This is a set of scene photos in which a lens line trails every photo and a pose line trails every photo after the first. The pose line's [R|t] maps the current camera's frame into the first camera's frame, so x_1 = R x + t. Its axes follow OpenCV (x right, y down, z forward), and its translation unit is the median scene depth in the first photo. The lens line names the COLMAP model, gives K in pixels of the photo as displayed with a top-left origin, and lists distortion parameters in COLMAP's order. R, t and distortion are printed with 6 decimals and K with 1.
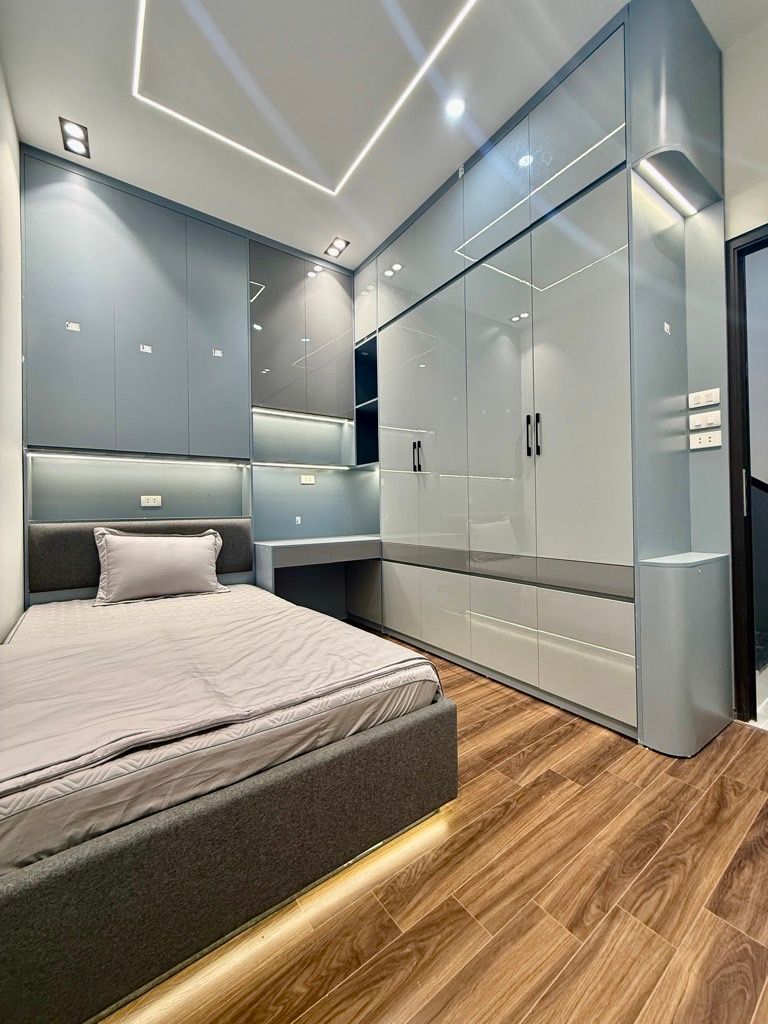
lens RADIAL K [[407.5, 0, 384.3], [0, 407.5, 510.3], [0, 0, 1]] dist [-0.000246, 0.000310]
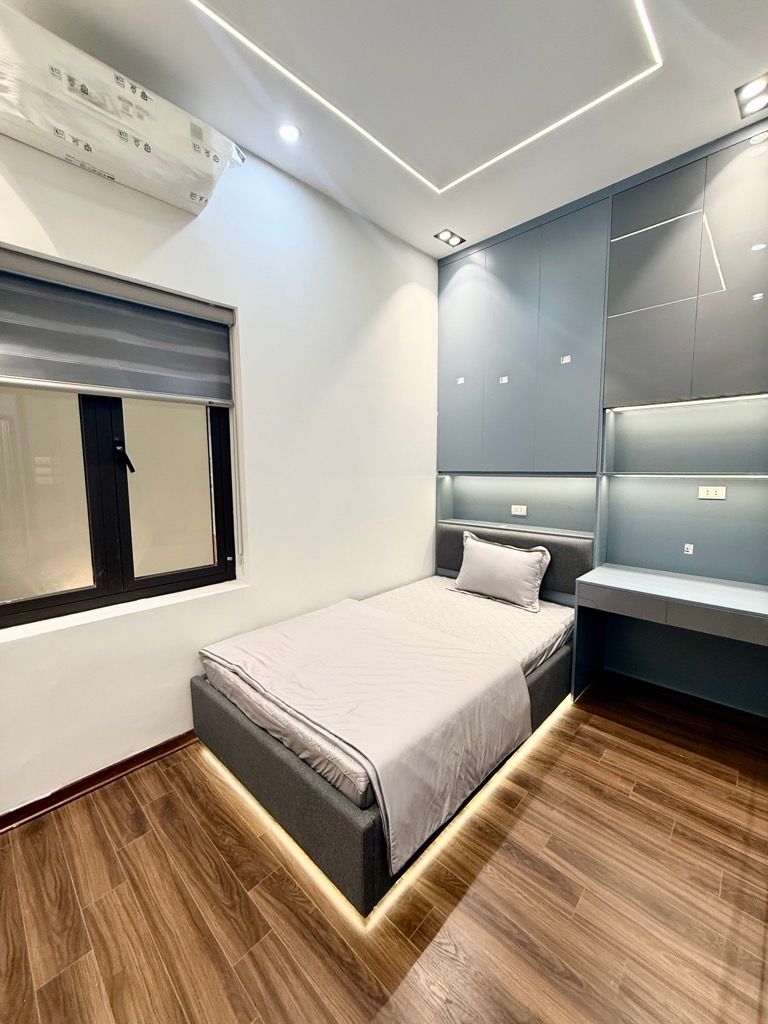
lens RADIAL K [[407.5, 0, 383.9], [0, 407.5, 510.0], [0, 0, 1]] dist [-0.000246, 0.000310]
pose [[0.182468, 0.119395, -0.975936, 1.082533], [0.004267, 0.992494, 0.122218, -0.379149], [0.983203, -0.026465, 0.180589, 0.979380]]
